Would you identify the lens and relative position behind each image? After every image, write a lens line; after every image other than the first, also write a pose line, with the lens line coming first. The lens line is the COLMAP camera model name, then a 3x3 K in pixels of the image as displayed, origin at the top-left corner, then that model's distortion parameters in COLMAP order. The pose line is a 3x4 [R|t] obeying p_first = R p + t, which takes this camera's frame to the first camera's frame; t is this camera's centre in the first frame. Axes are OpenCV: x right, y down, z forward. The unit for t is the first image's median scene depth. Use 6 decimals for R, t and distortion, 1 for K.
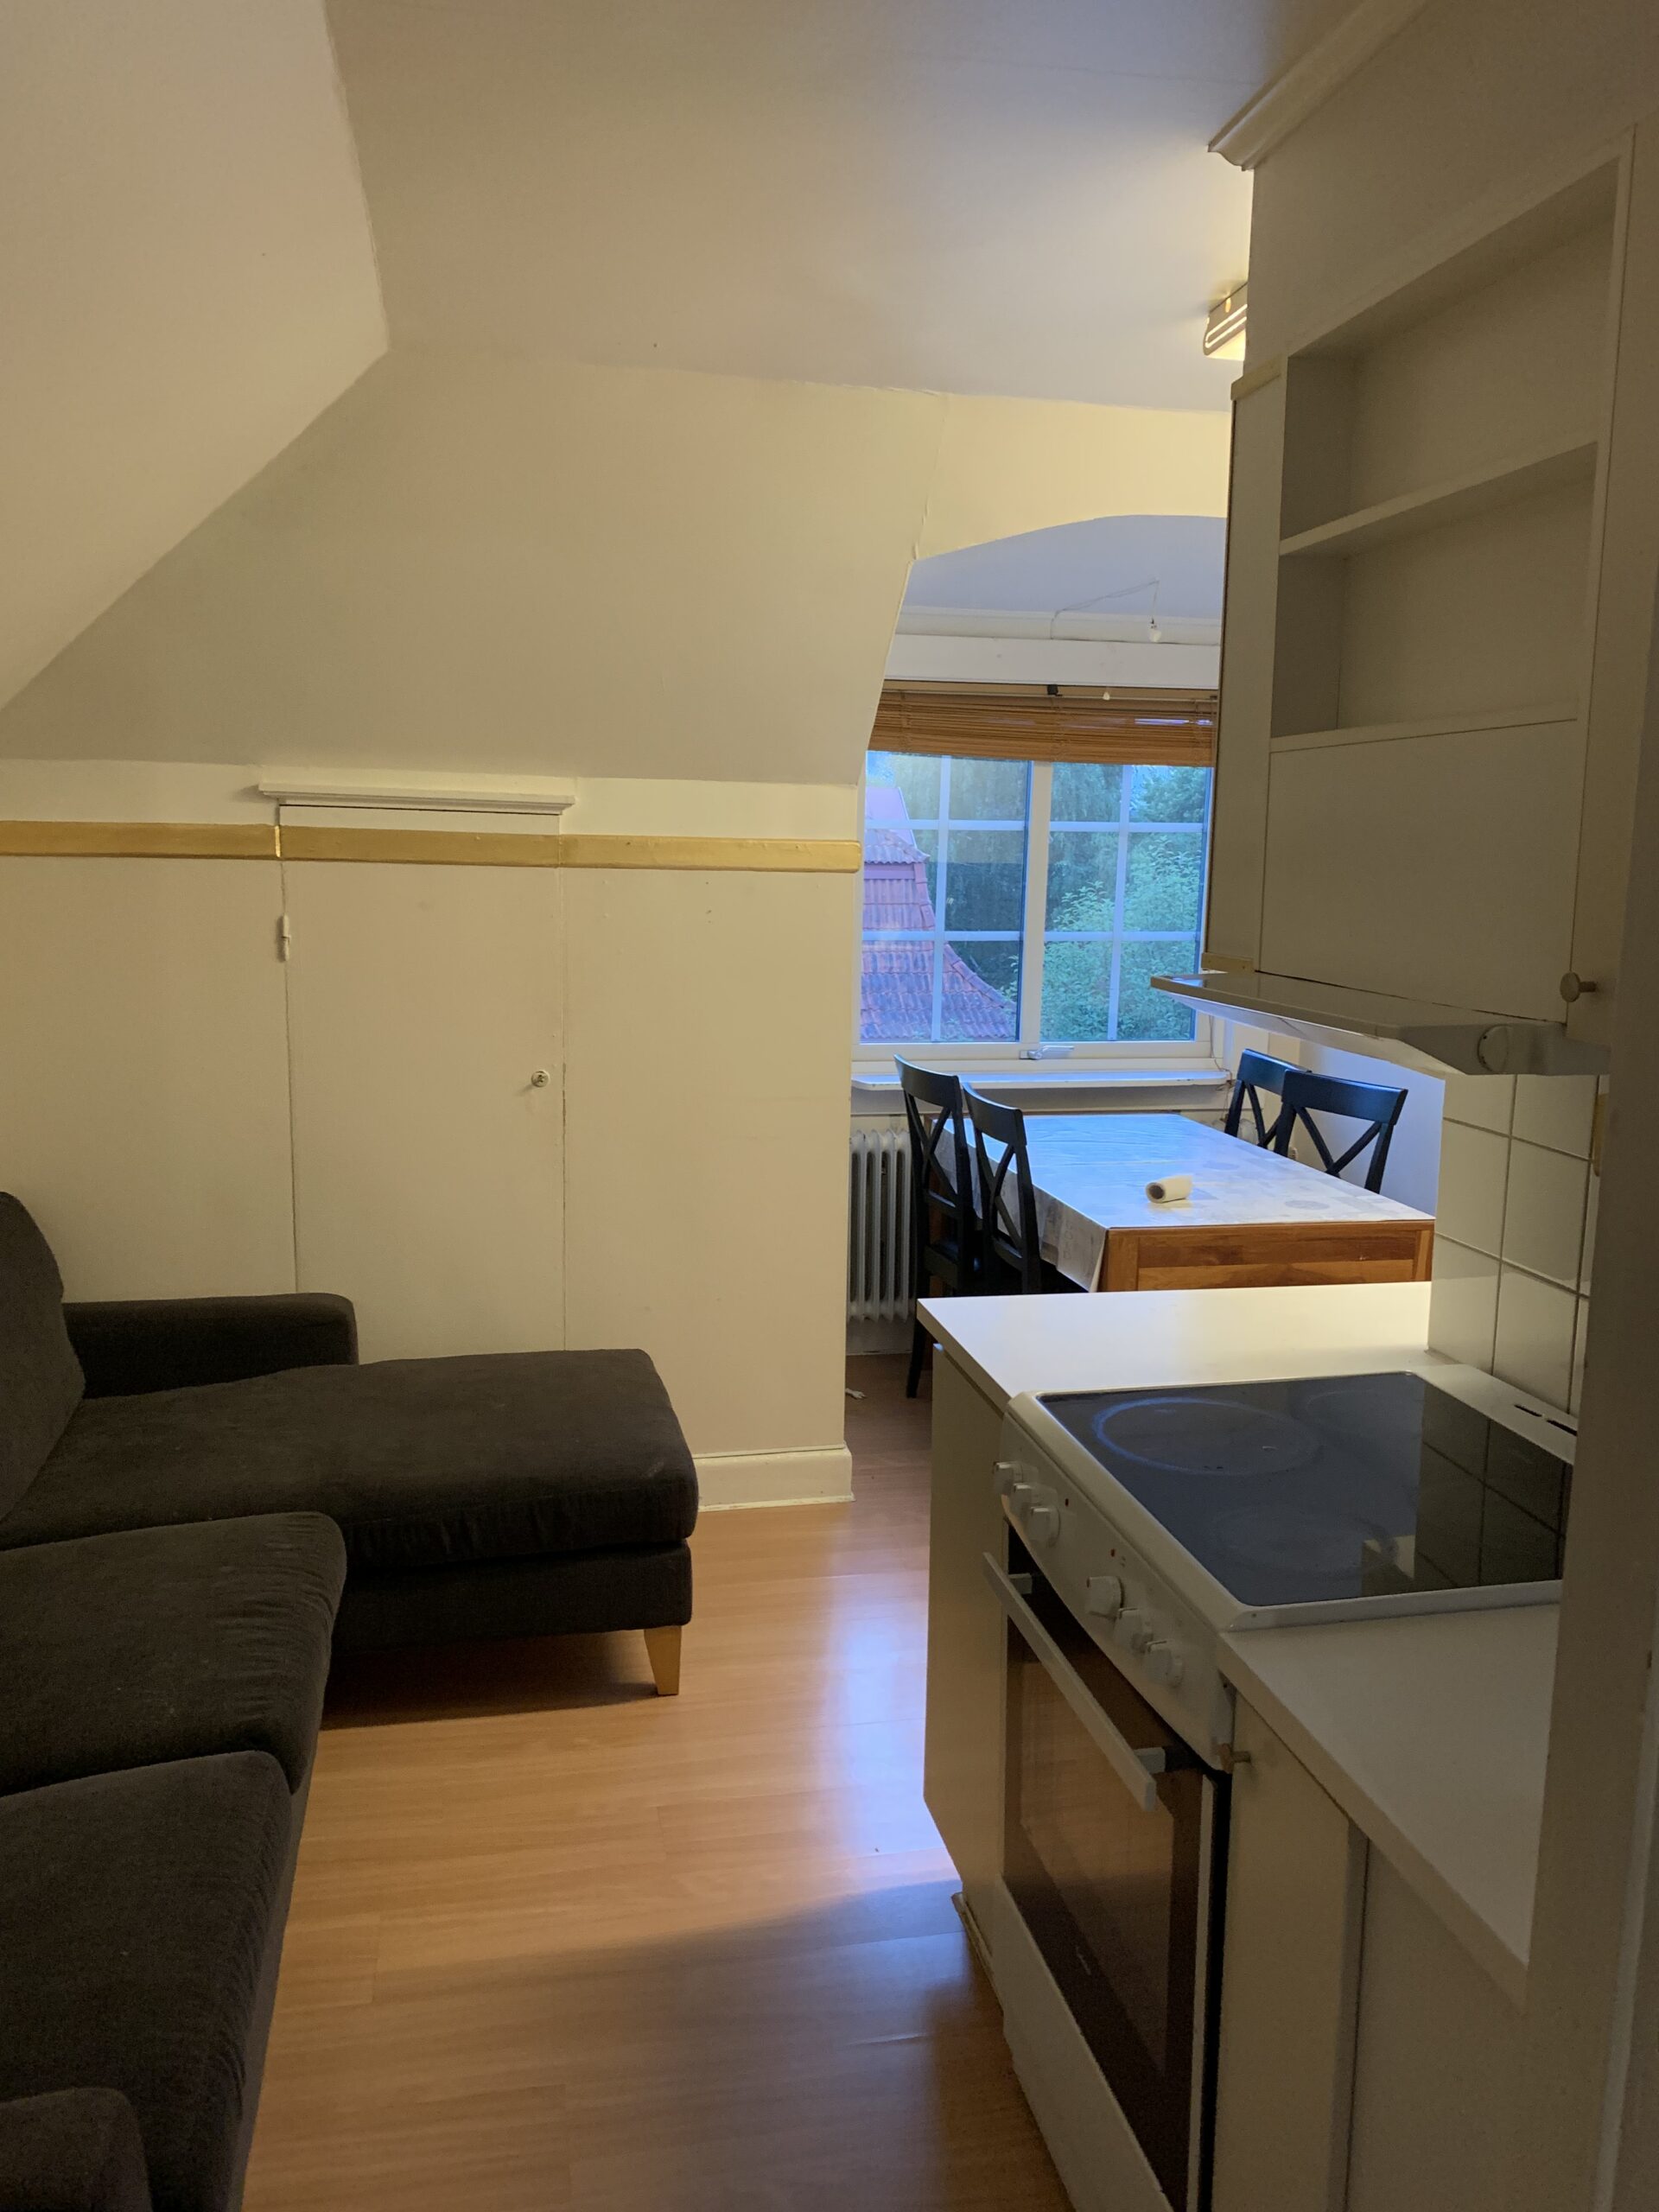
lens RADIAL K [[1736.7, 0, 829.5], [0, 1736.7, 1106.0], [0, 0, 1]] dist [0.017187, -0.001053]
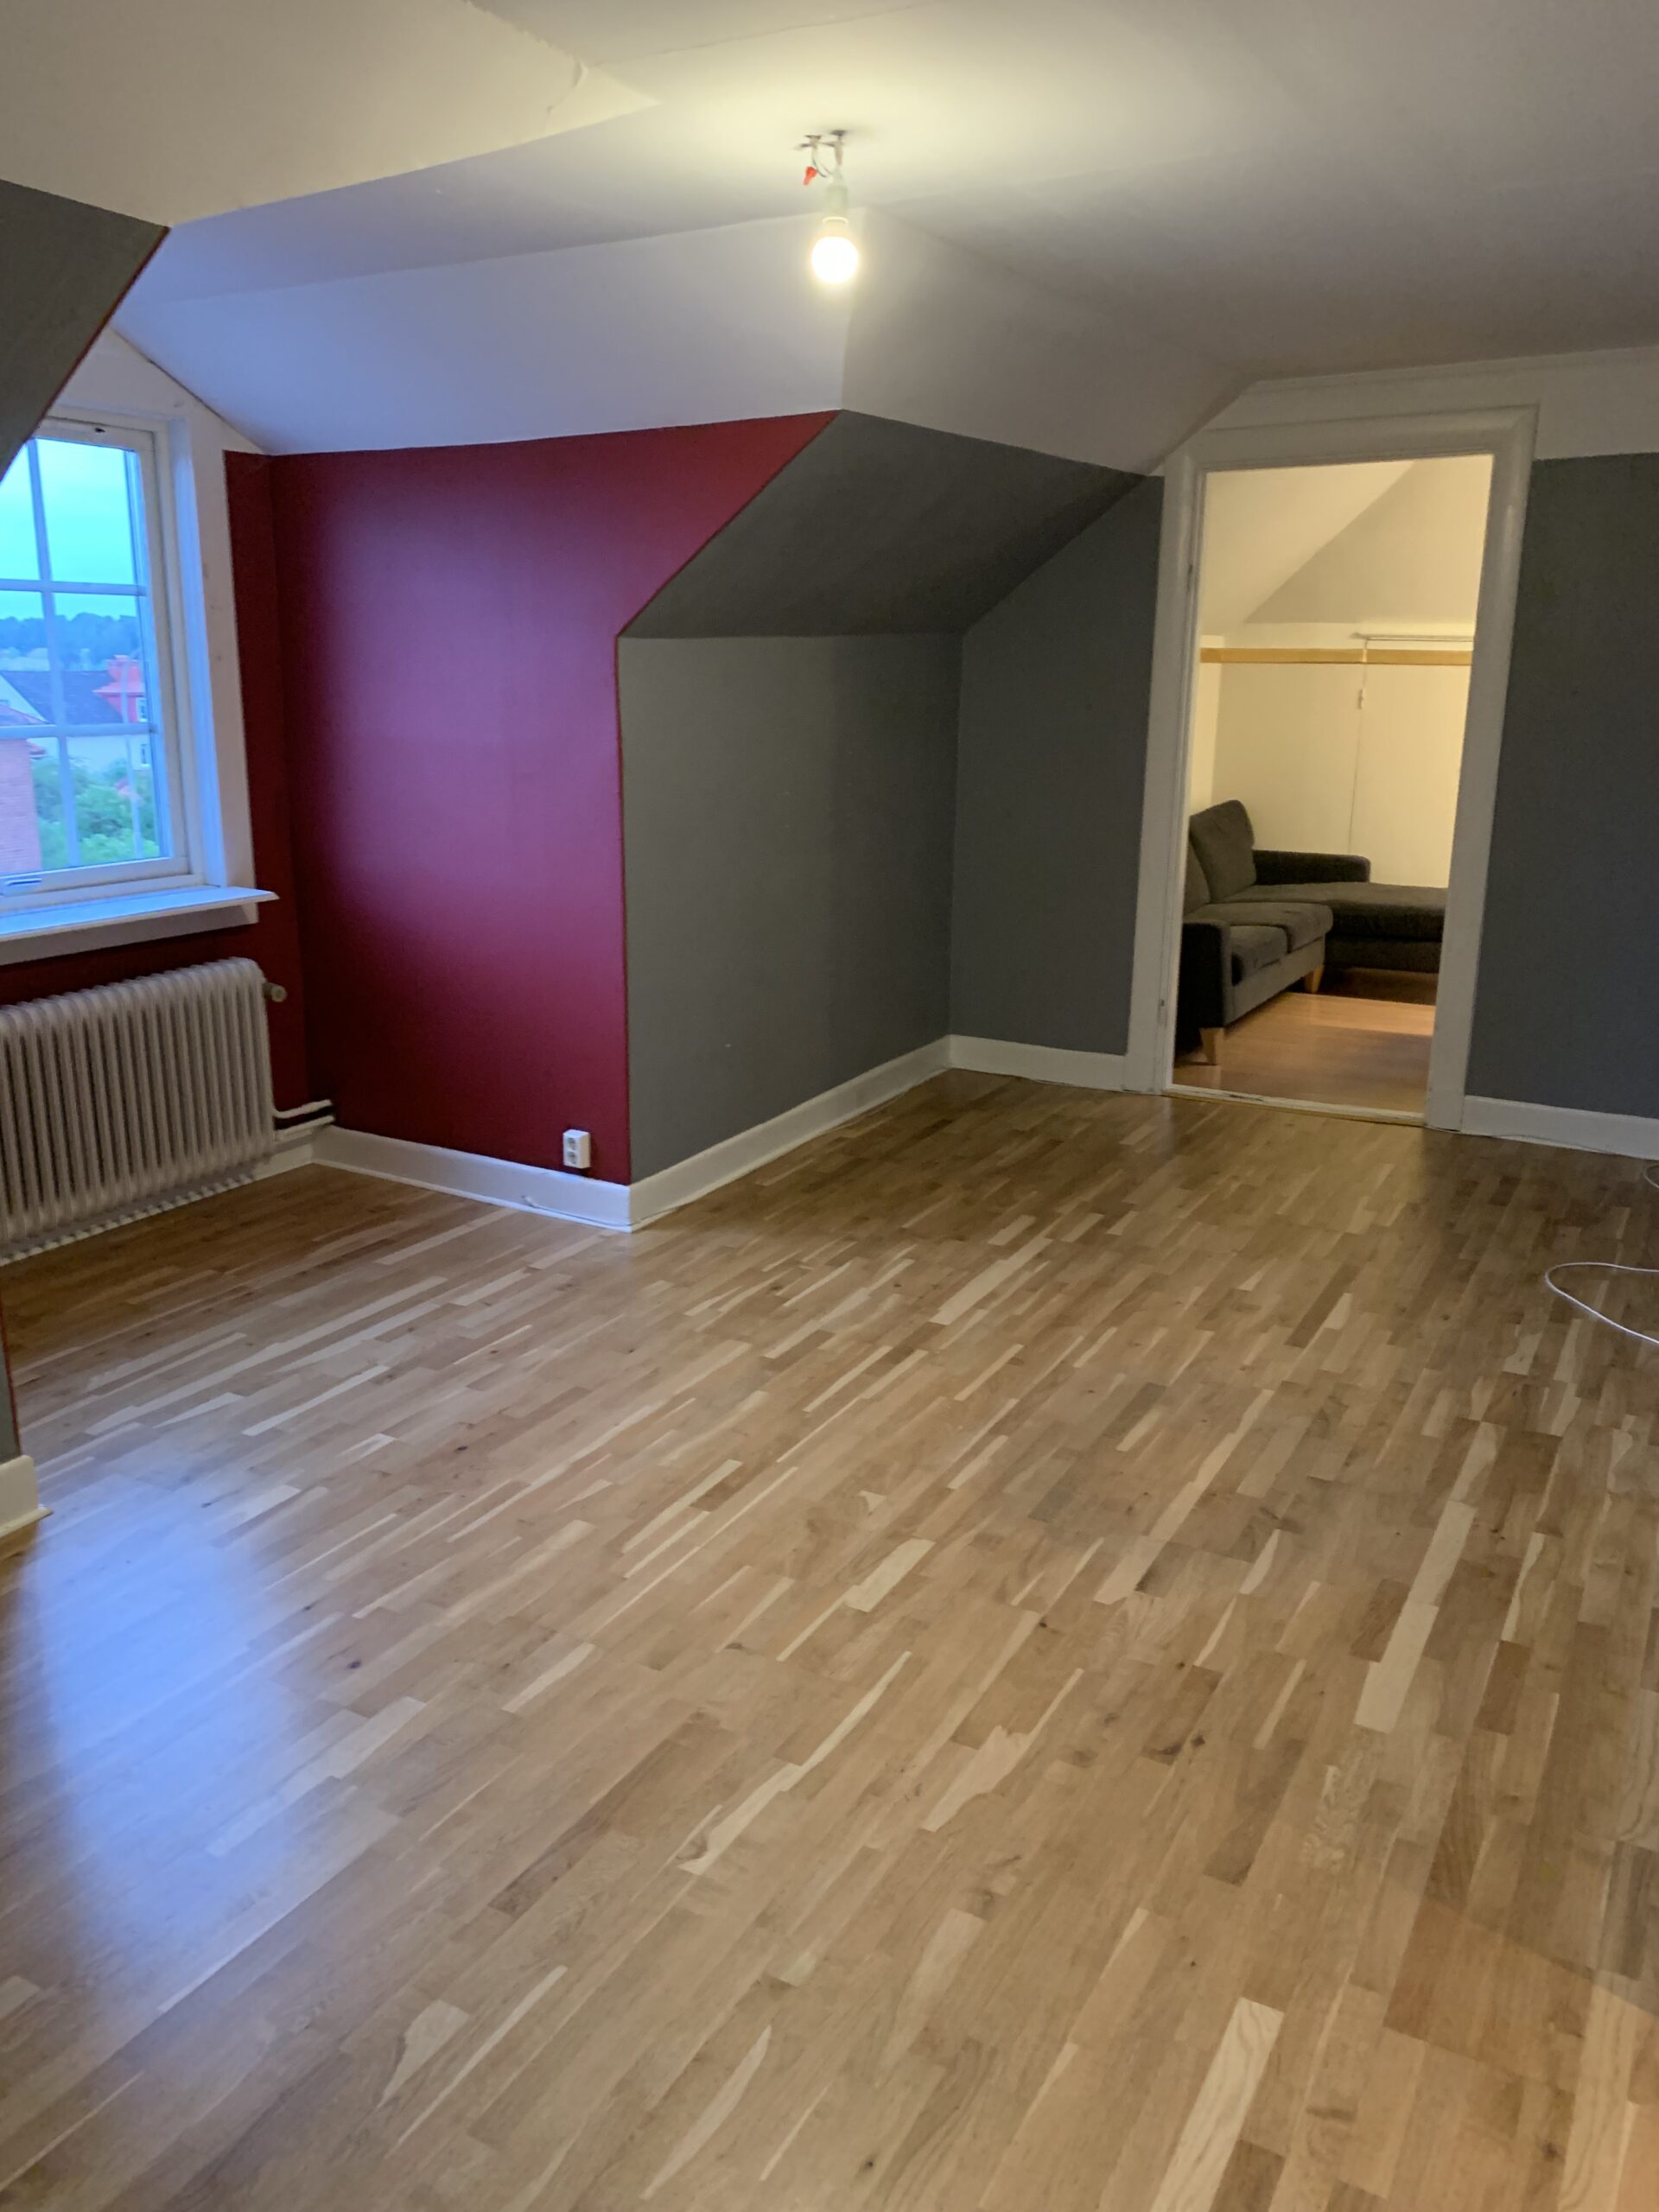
lens RADIAL K [[1699.7, 0, 794.9], [0, 1699.7, 1109.9], [0, 0, 1]] dist [0.175706, -0.420009]
pose [[0.752719, 0.158224, -0.639045, 0.693594], [-0.093518, 0.986544, 0.134109, 0.210964], [0.651666, -0.041185, 0.757387, -1.294481]]
